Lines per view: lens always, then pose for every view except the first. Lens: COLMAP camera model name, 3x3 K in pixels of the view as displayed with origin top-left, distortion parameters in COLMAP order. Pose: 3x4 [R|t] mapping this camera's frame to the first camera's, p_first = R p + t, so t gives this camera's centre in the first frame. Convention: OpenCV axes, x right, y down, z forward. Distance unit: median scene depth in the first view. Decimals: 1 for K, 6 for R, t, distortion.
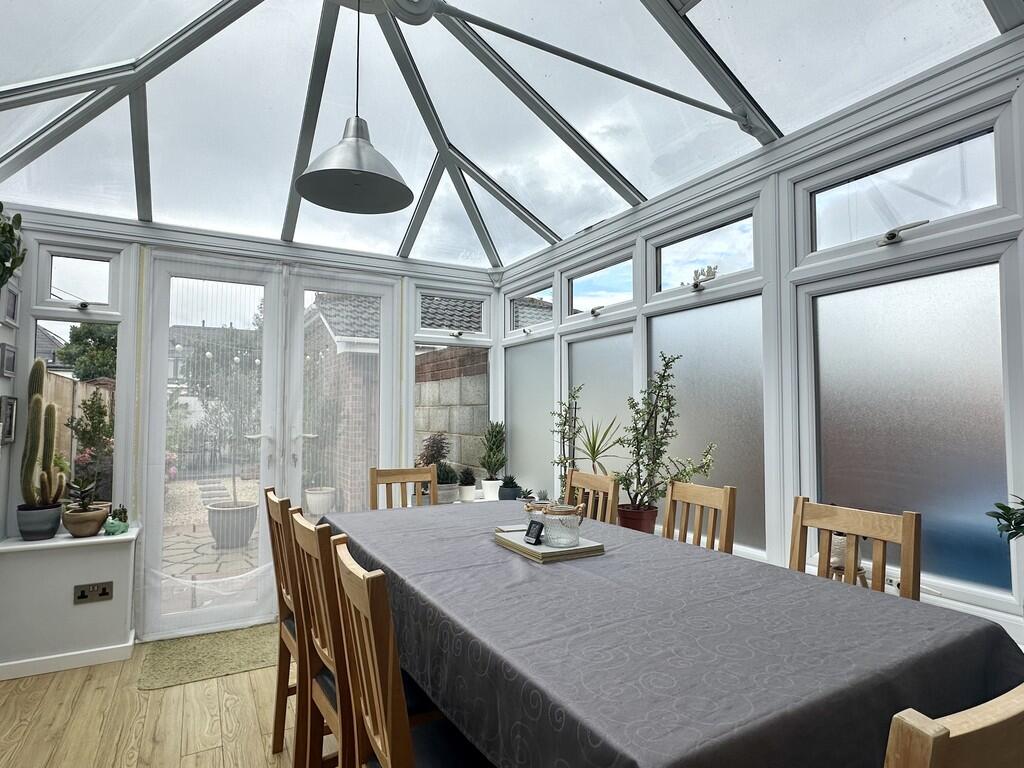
lens RADIAL K [[568.3, 0, 513.6], [0, 568.3, 386.3], [0, 0, 1]] dist [-0.000925, -0.000074]
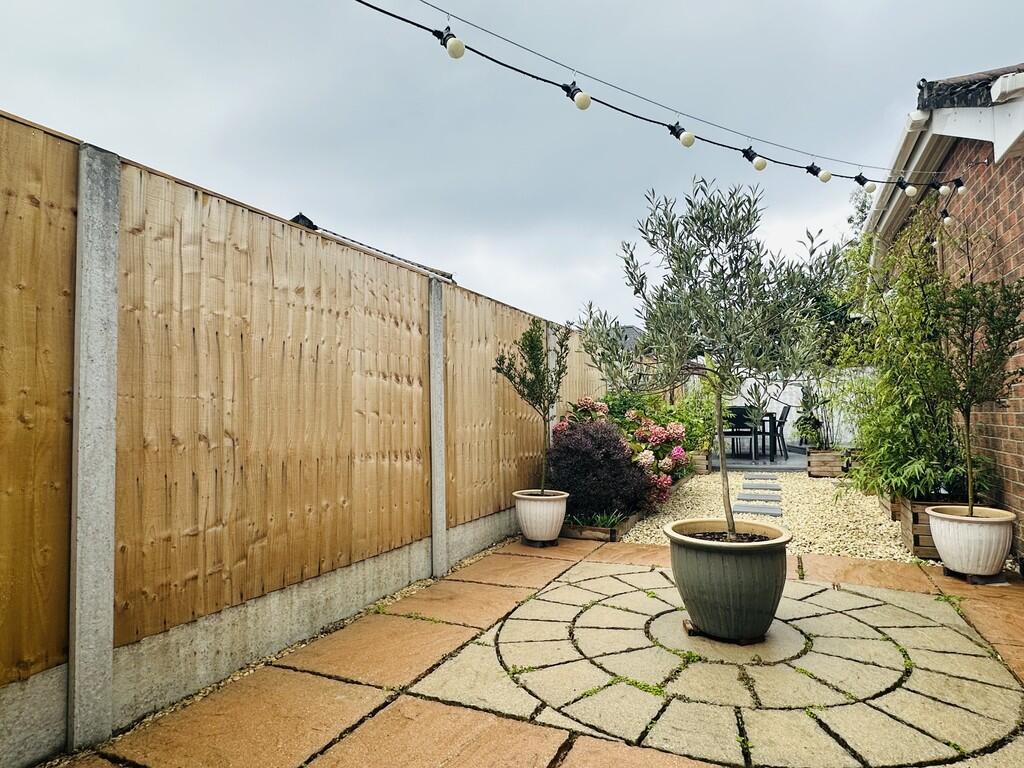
lens RADIAL K [[568.3, 0, 514.1], [0, 568.3, 385.4], [0, 0, 1]] dist [-0.000925, -0.000074]
pose [[0.567431, -0.060152, -0.821221, -0.231808], [0.059358, 0.997722, -0.032066, 0.106359], [0.821279, -0.030551, 0.569709, 0.625628]]
